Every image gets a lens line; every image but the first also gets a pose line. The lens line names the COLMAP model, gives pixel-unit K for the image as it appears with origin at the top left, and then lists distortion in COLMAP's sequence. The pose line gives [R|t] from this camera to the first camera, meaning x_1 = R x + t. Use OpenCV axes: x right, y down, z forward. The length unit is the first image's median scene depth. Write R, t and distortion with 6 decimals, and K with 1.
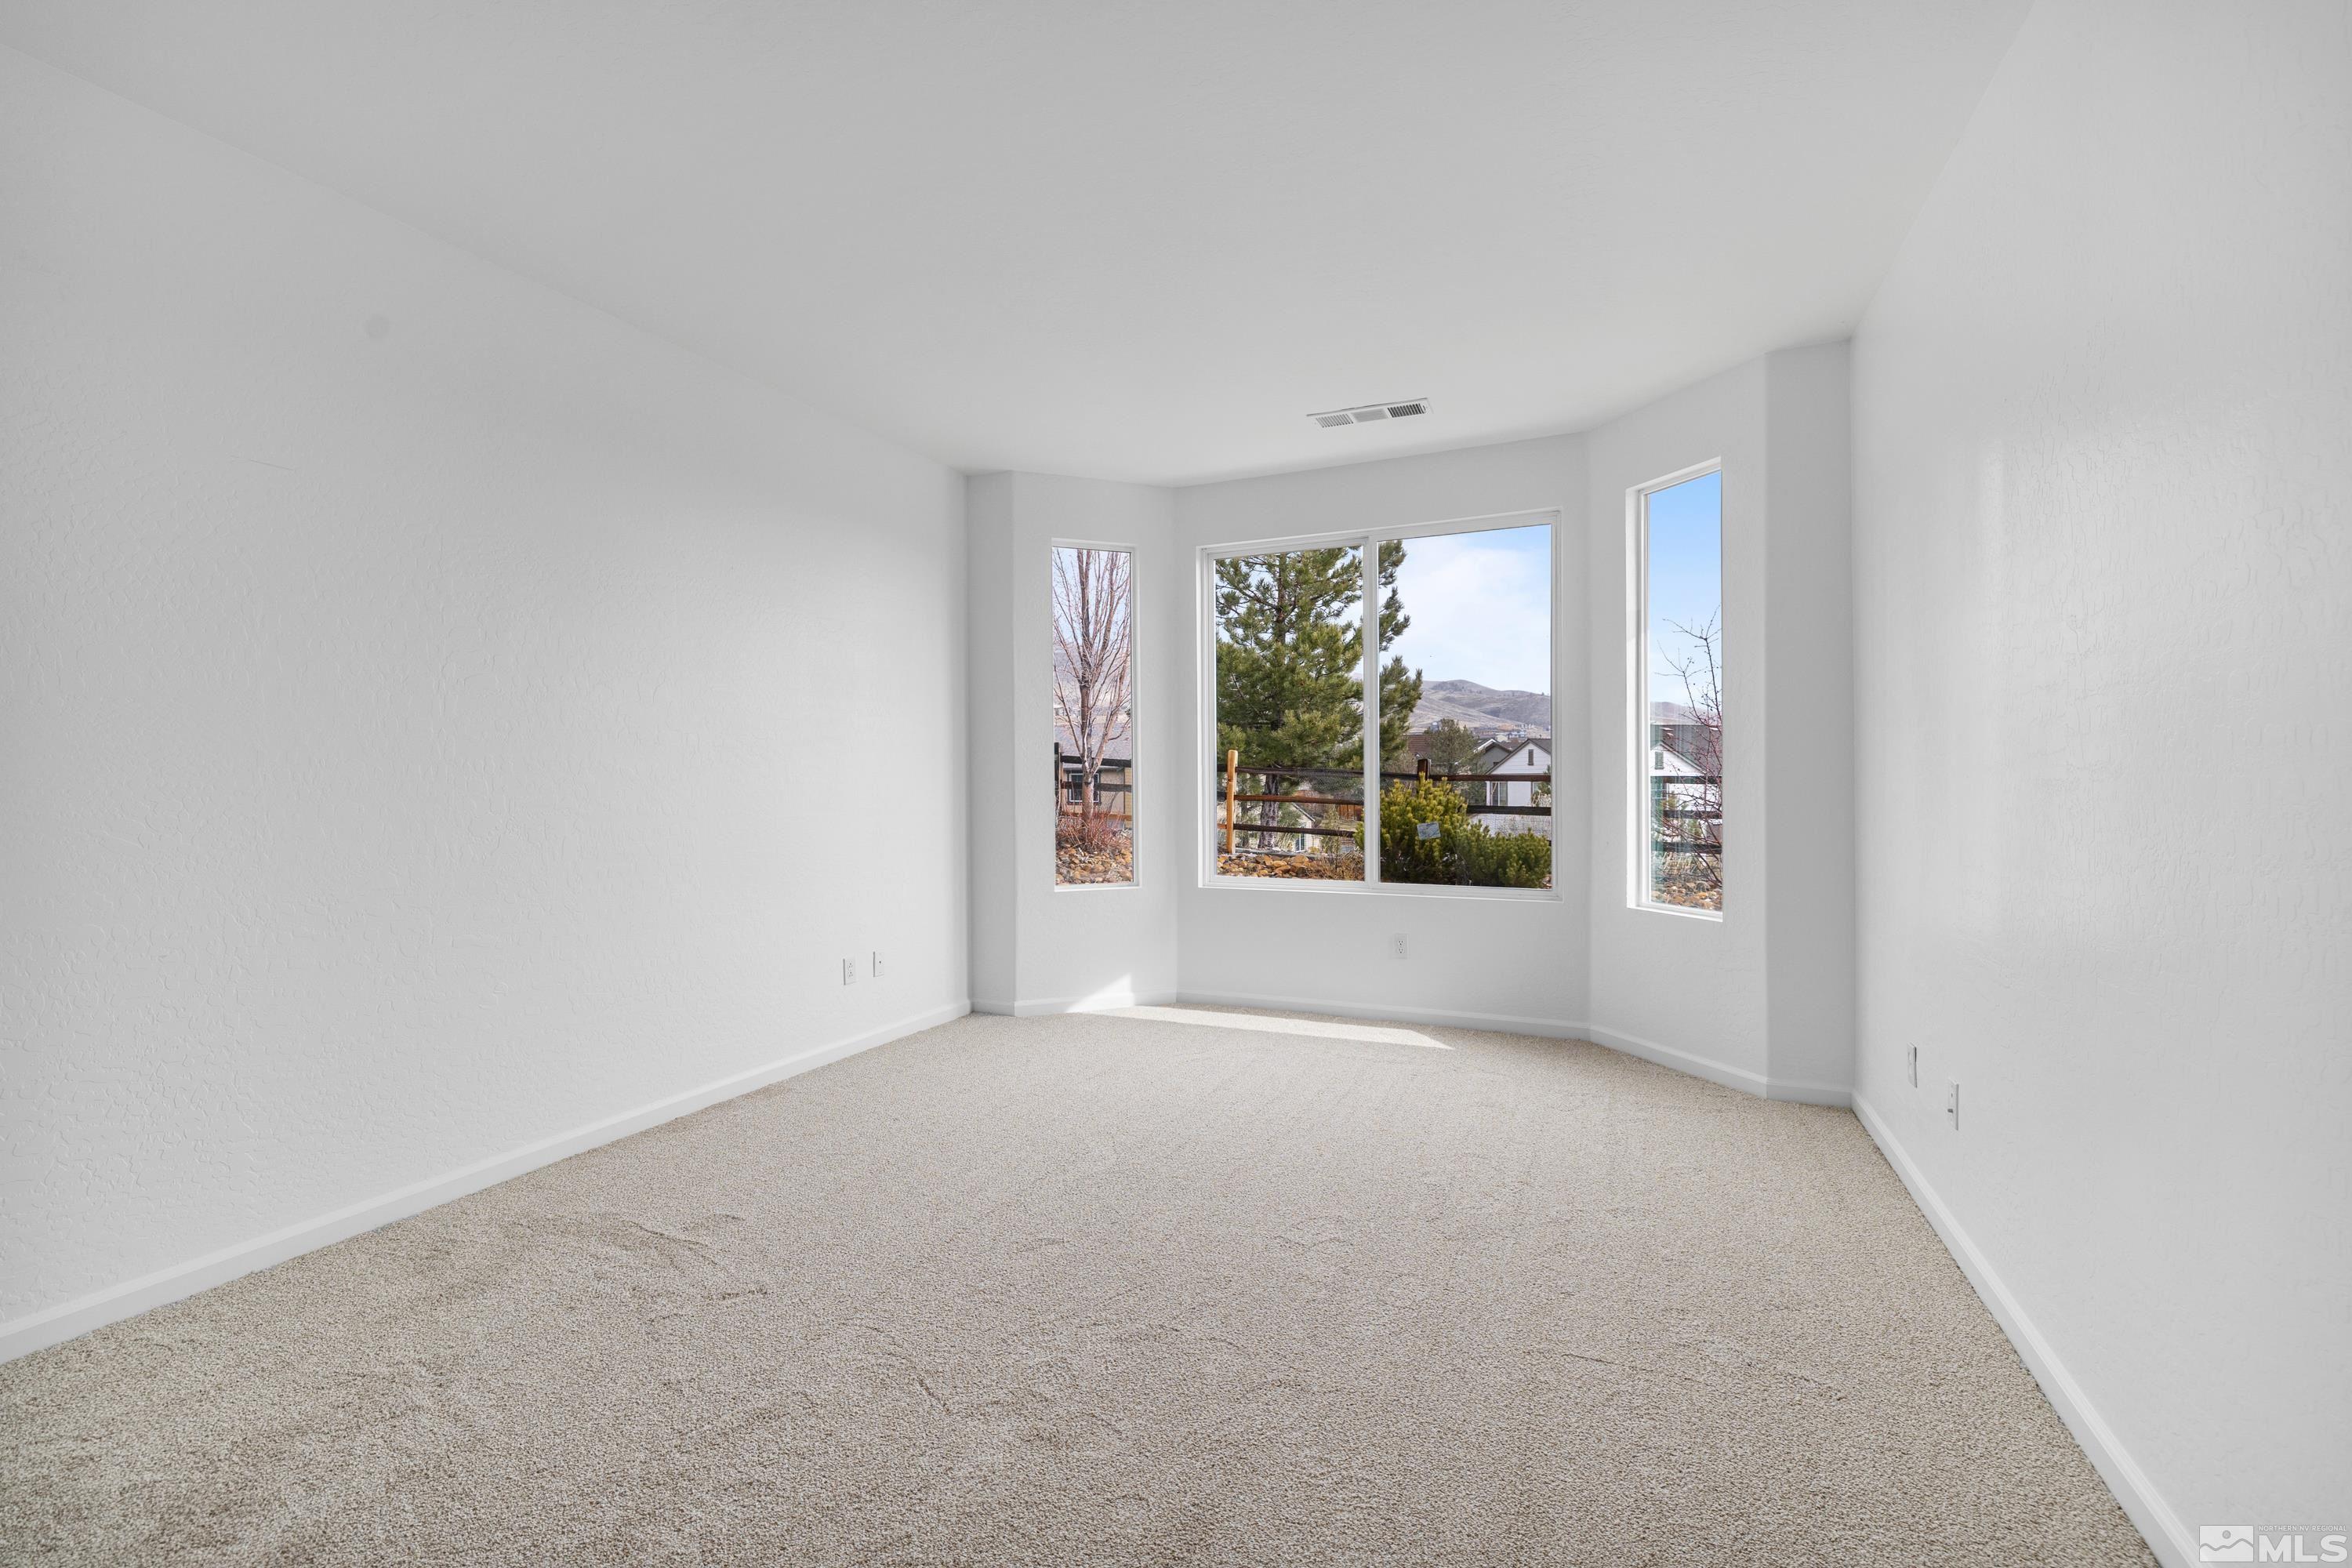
lens RADIAL K [[996.7, 0, 1185.3], [0, 996.7, 789.1], [0, 0, 1]] dist [-0.000333, 0.000015]
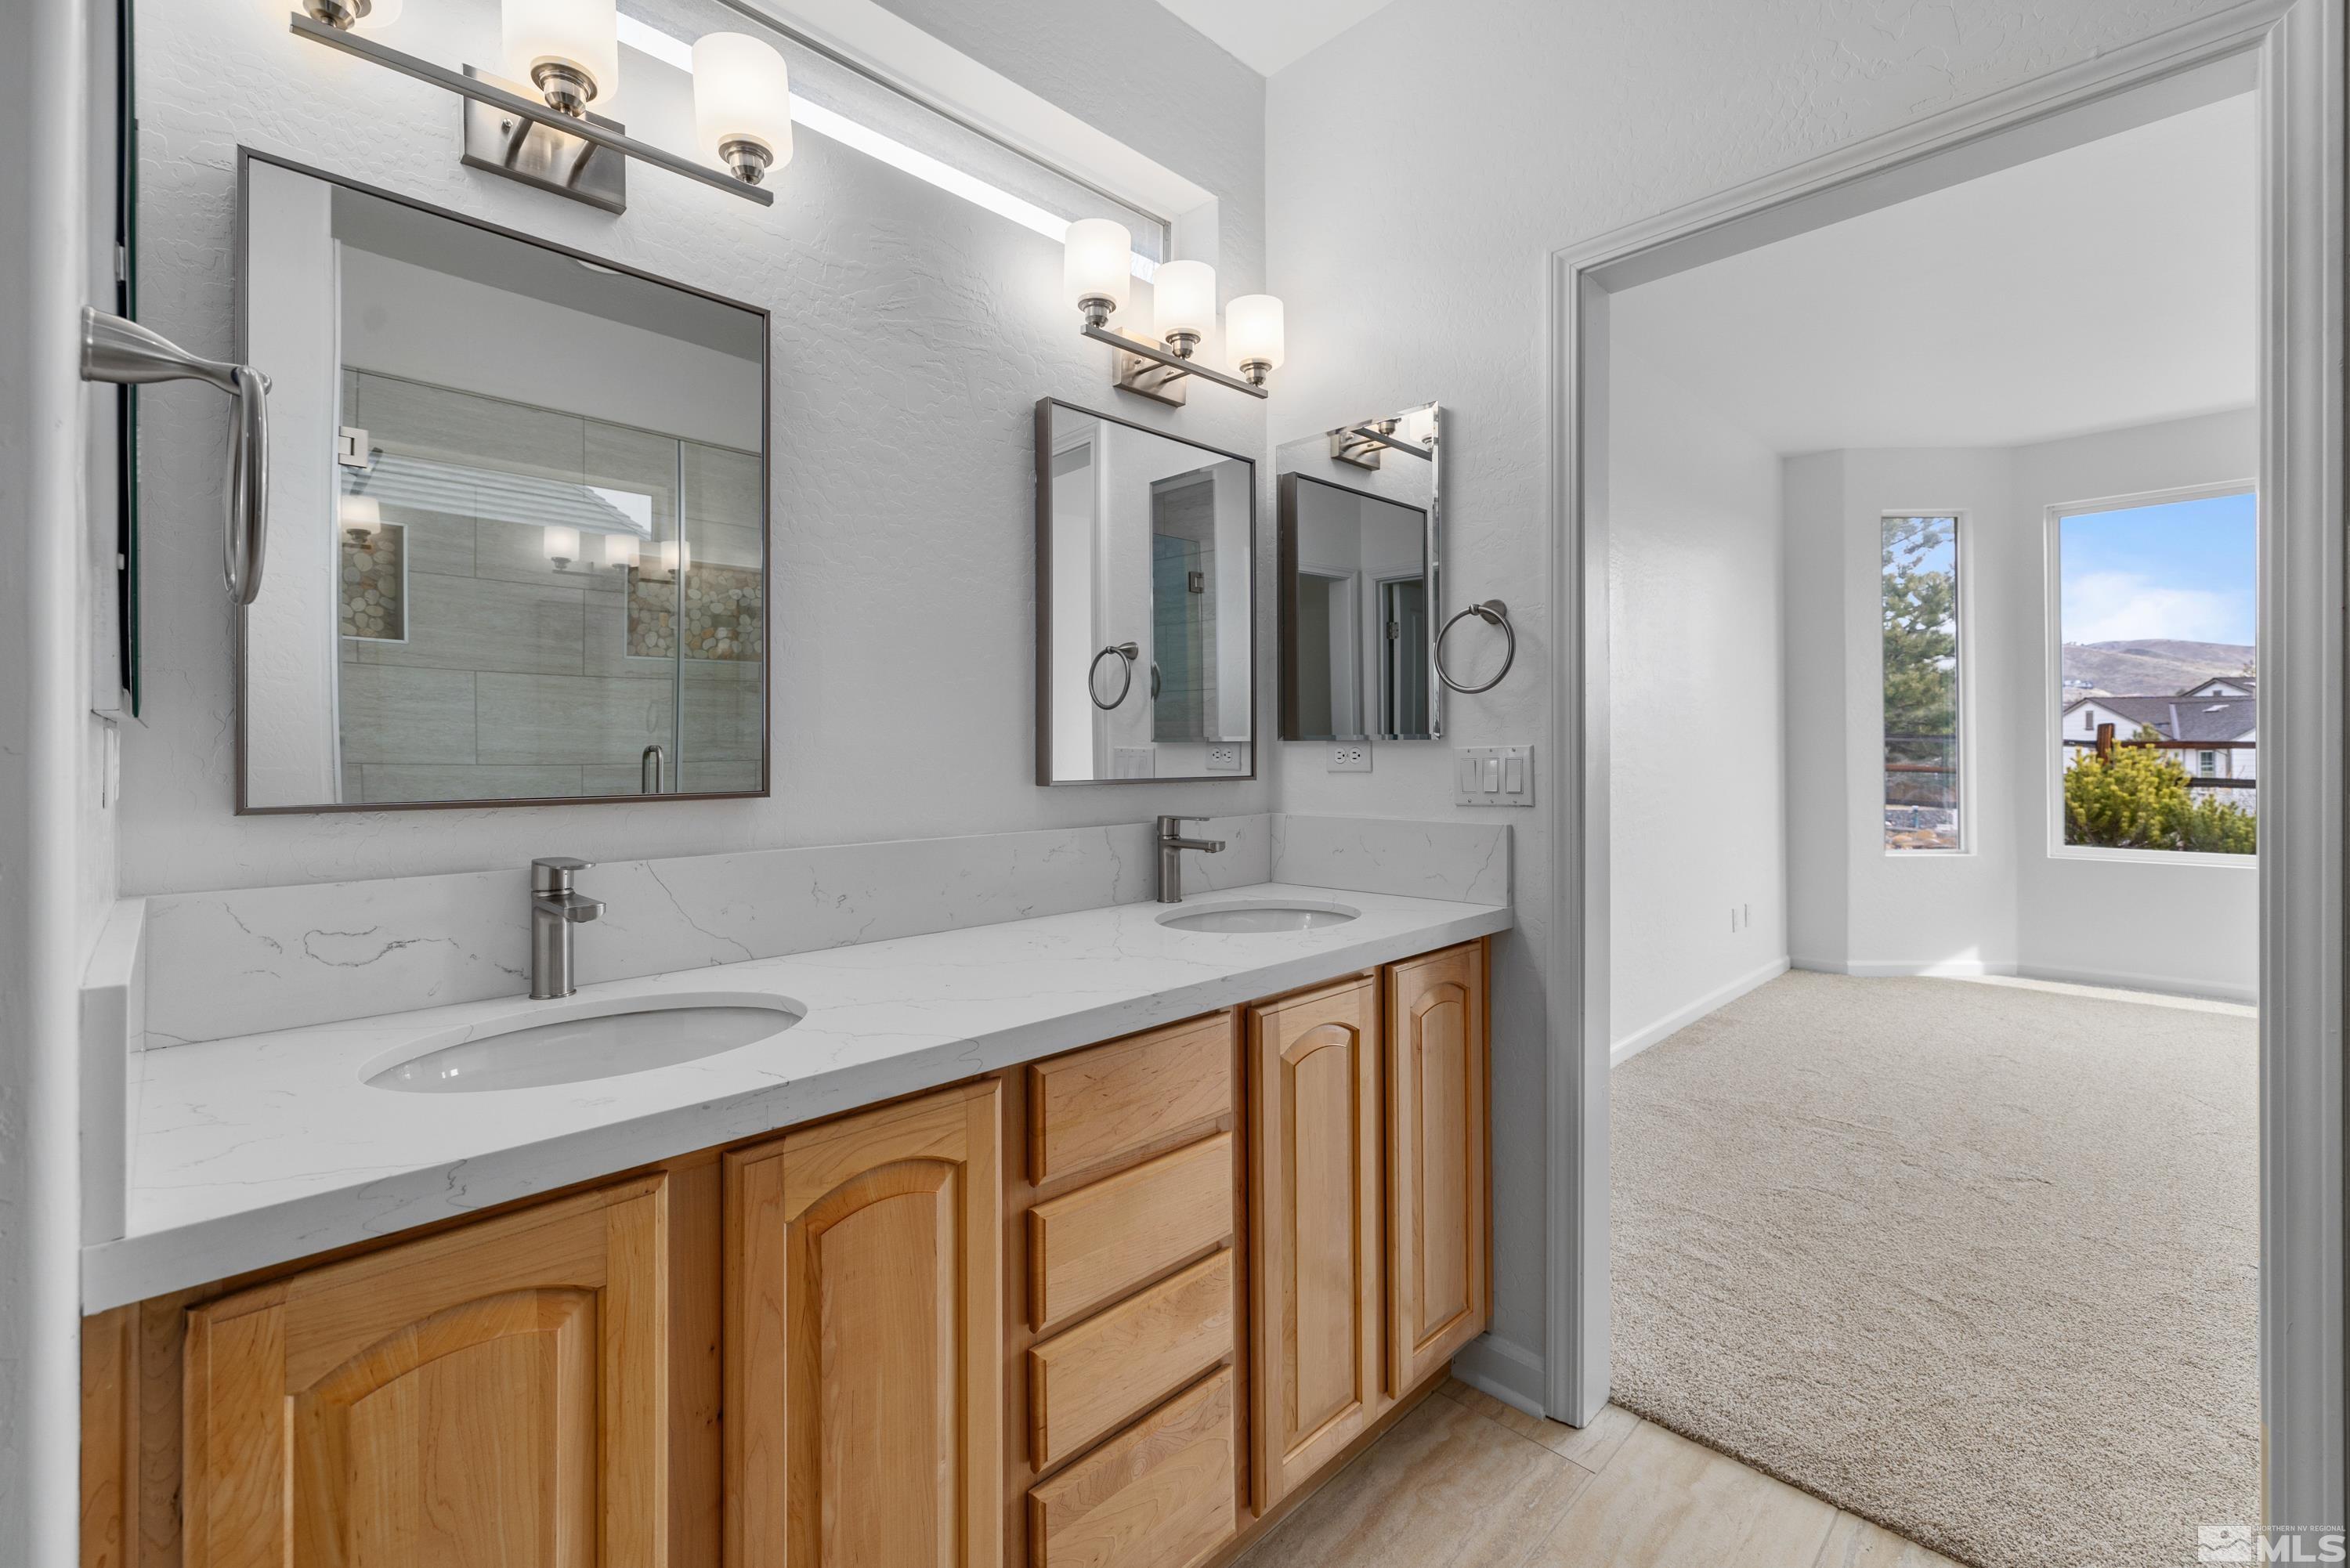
lens RADIAL K [[995.7, 0, 1171.5], [0, 995.7, 759.5], [0, 0, 1]] dist [-0.000333, 0.000015]
pose [[0.931864, 0.001842, -0.362804, -0.439903], [-0.001561, 0.999998, 0.001069, 0.004058], [0.362806, -0.000430, 0.931865, -0.213216]]
